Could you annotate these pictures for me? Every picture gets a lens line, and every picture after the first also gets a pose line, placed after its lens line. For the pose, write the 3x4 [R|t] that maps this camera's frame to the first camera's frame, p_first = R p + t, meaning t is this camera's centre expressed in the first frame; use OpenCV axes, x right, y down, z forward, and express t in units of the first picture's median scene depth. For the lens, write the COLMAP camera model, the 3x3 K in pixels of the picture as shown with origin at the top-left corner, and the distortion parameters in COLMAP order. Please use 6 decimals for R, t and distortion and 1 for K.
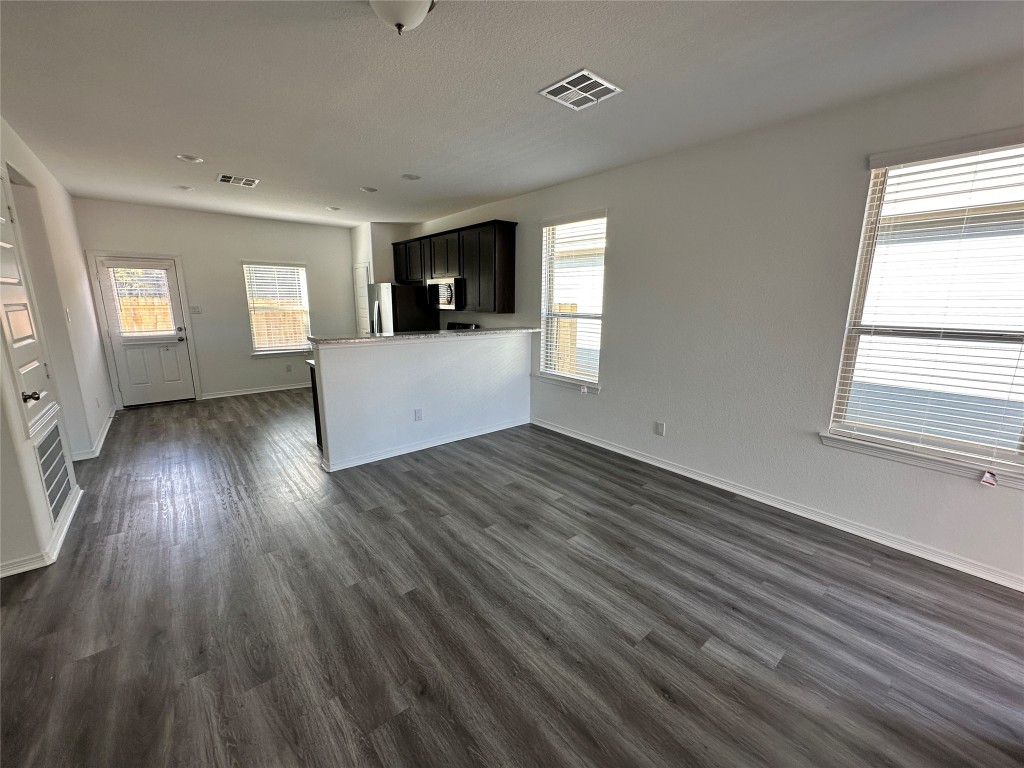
lens RADIAL K [[407.3, 0, 509.1], [0, 407.3, 385.3], [0, 0, 1]] dist [-0.001113, 0.000975]
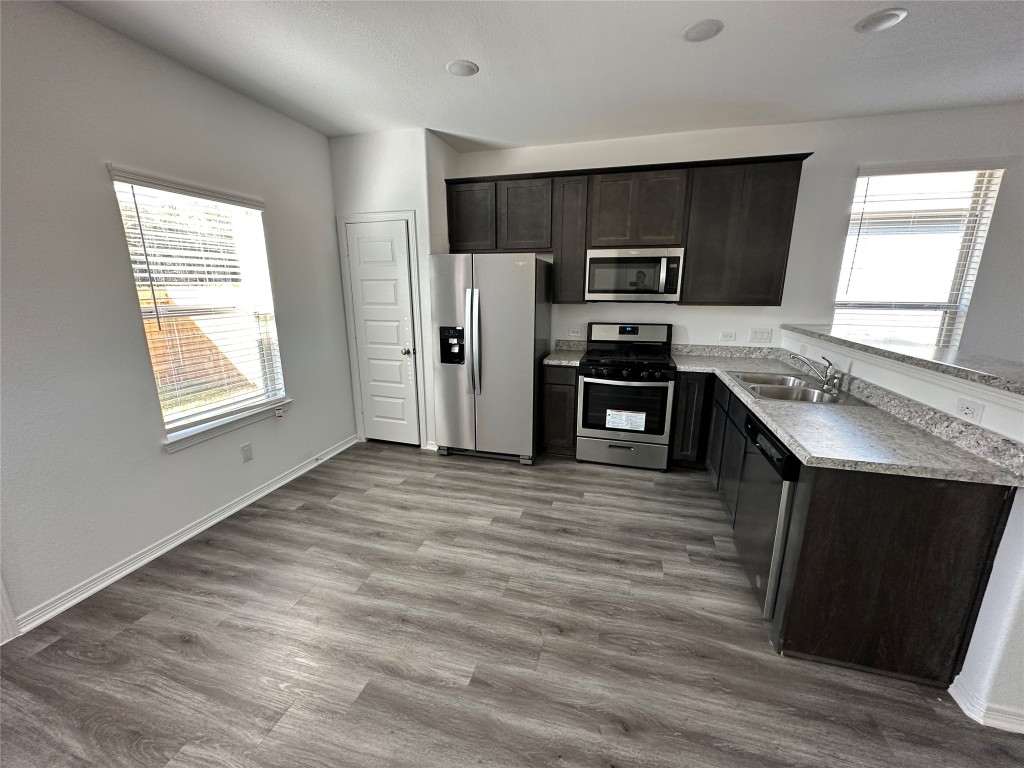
lens RADIAL K [[407.3, 0, 513.5], [0, 407.3, 379.7], [0, 0, 1]] dist [-0.001113, 0.000975]
pose [[0.812324, -0.137840, 0.566683, -0.611318], [0.129929, 0.990021, 0.054562, -0.114412], [-0.568549, 0.029307, 0.822127, 0.562675]]
